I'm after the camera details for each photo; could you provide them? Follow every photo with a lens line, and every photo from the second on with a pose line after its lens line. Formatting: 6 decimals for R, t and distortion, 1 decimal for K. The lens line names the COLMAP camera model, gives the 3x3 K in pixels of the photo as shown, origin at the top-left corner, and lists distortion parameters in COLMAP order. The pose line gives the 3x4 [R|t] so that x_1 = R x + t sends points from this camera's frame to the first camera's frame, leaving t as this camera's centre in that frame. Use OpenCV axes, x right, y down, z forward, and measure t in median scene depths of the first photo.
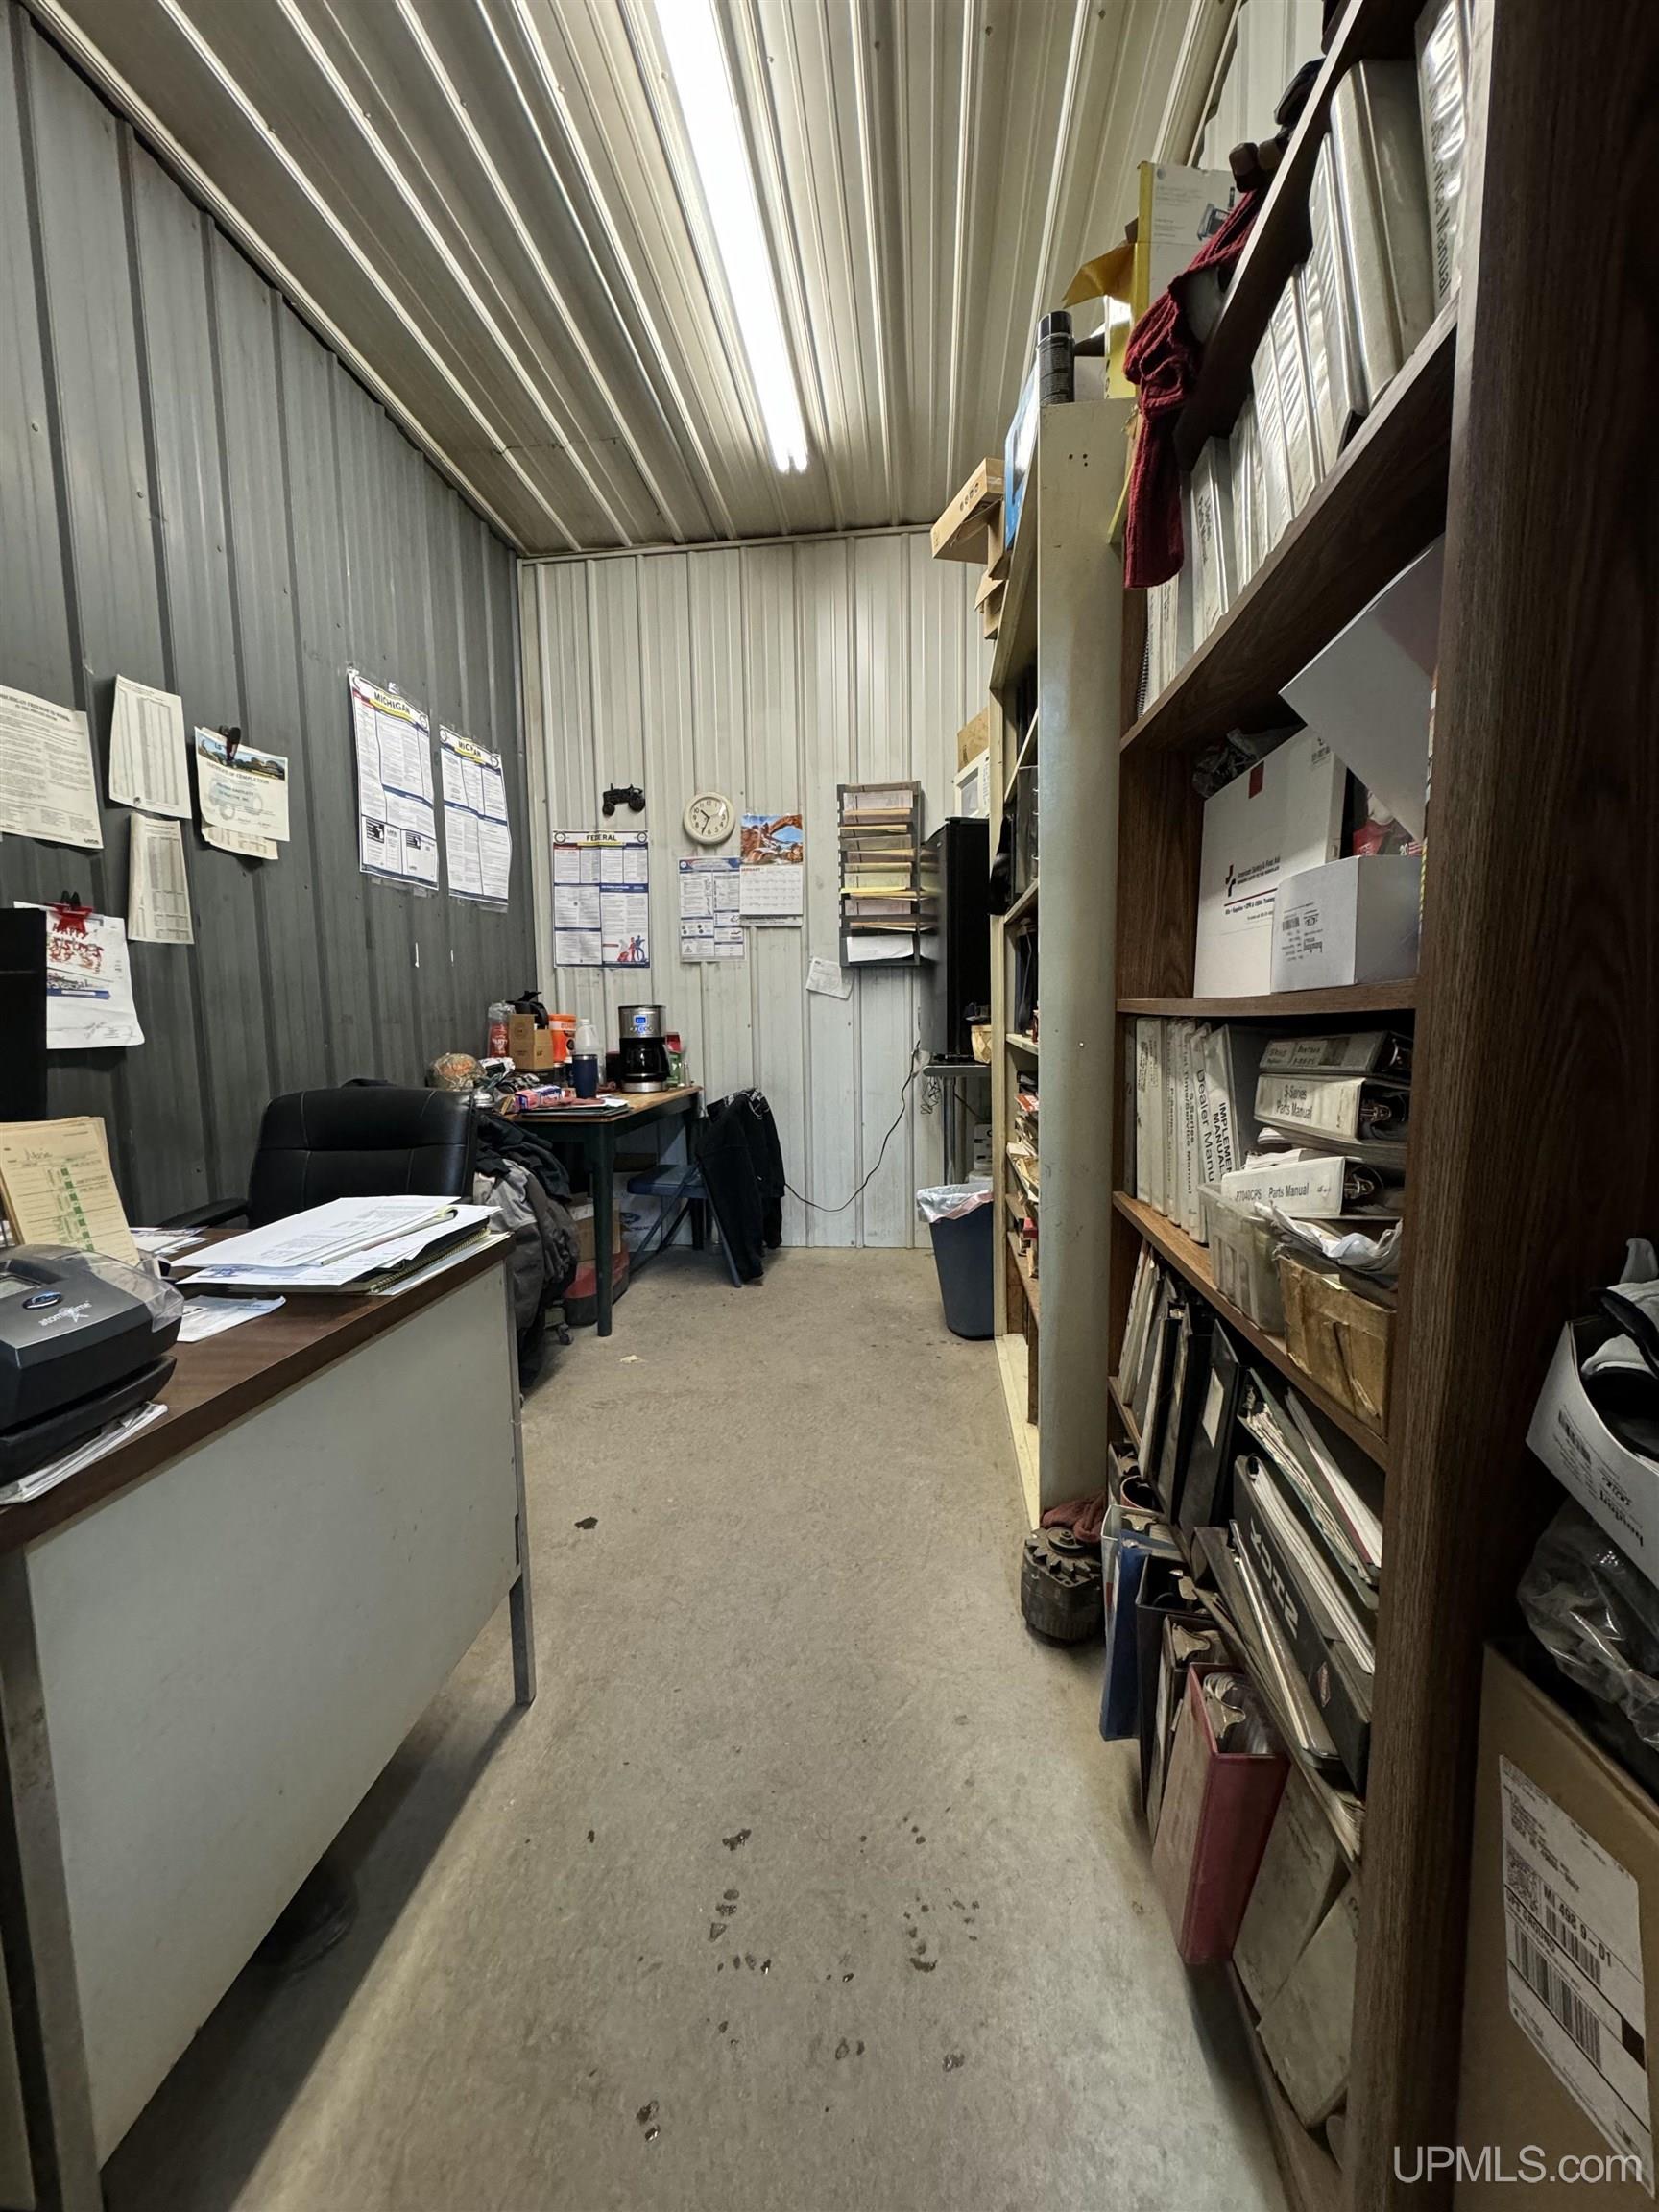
lens RADIAL K [[871.9, 0, 826.5], [0, 871.9, 1103.5], [0, 0, 1]] dist [-0.005902, 0.001452]
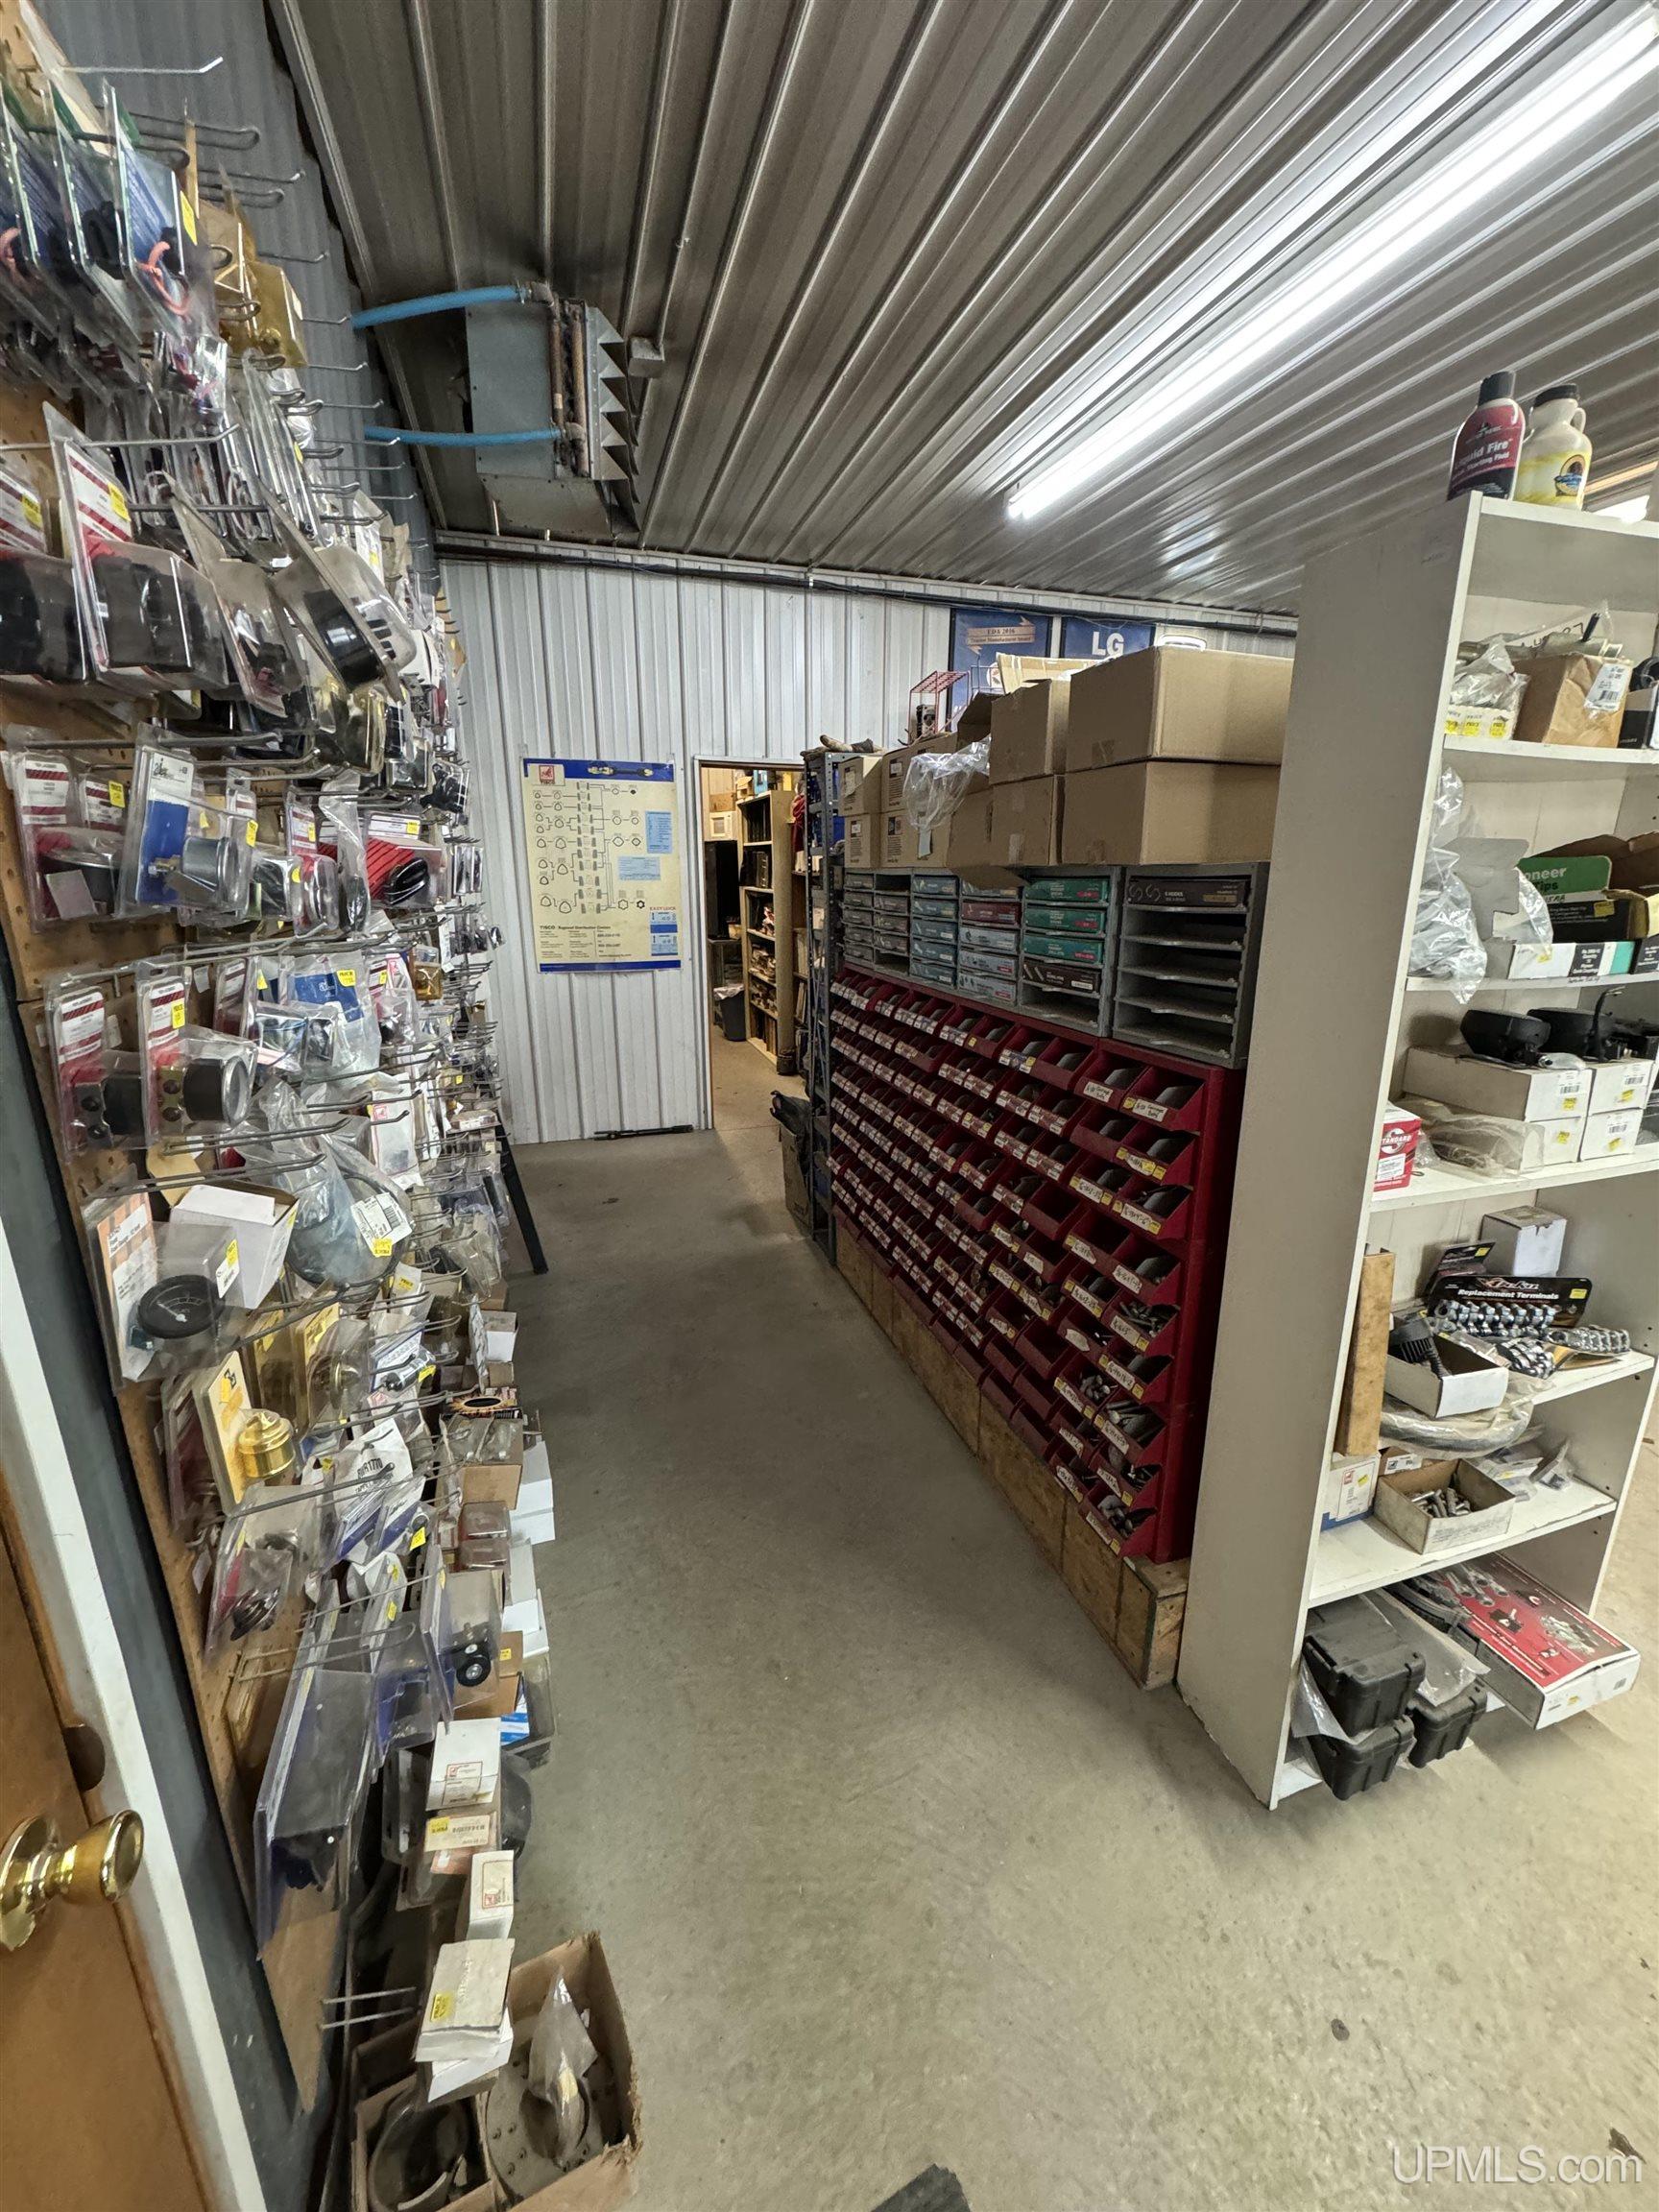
lens RADIAL K [[871.9, 0, 826.4], [0, 871.9, 1107.5], [0, 0, 1]] dist [-0.005902, 0.001452]
pose [[0.913174, -0.093539, 0.396691, -0.894456], [0.026239, 0.984781, 0.171806, 0.012448], [-0.406724, -0.146480, 0.901731, -2.110124]]
